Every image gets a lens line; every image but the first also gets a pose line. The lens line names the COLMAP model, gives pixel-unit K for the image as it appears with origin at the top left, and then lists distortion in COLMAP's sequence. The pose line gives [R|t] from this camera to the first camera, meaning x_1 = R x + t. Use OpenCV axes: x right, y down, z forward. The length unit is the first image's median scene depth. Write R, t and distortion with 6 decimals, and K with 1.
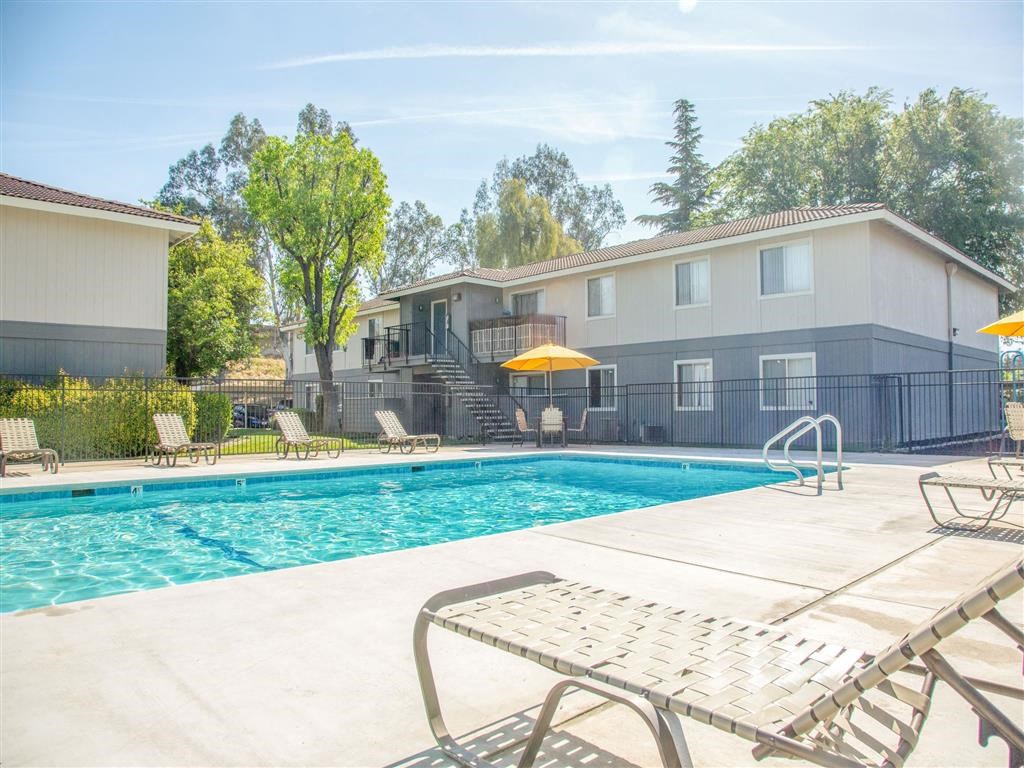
lens RADIAL K [[1405.7, 0, 512.0], [0, 1405.7, 384.0], [0, 0, 1]] dist [-0.036035, -0.026440]
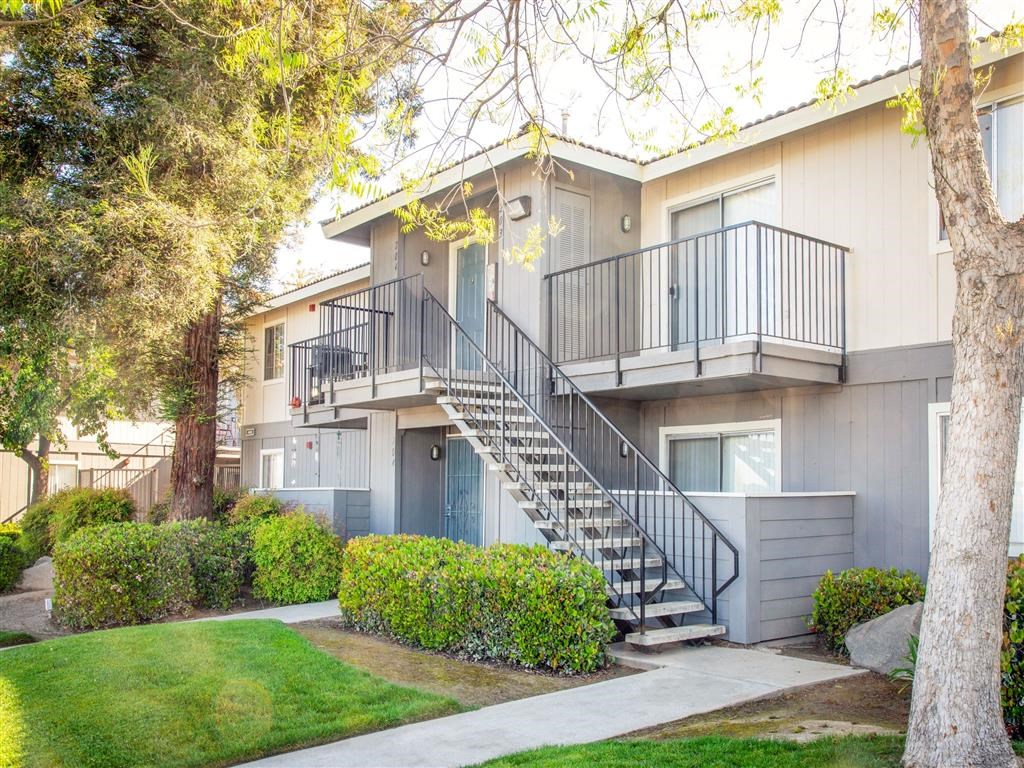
lens RADIAL K [[1405.7, 0, 512.0], [0, 1405.7, 384.0], [0, 0, 1]] dist [-0.036035, -0.026440]
pose [[0.998528, 0.003404, -0.054136, -0.020543], [-0.006319, 0.998533, -0.053779, 0.001305], [0.053874, 0.054042, 0.997084, 0.659899]]
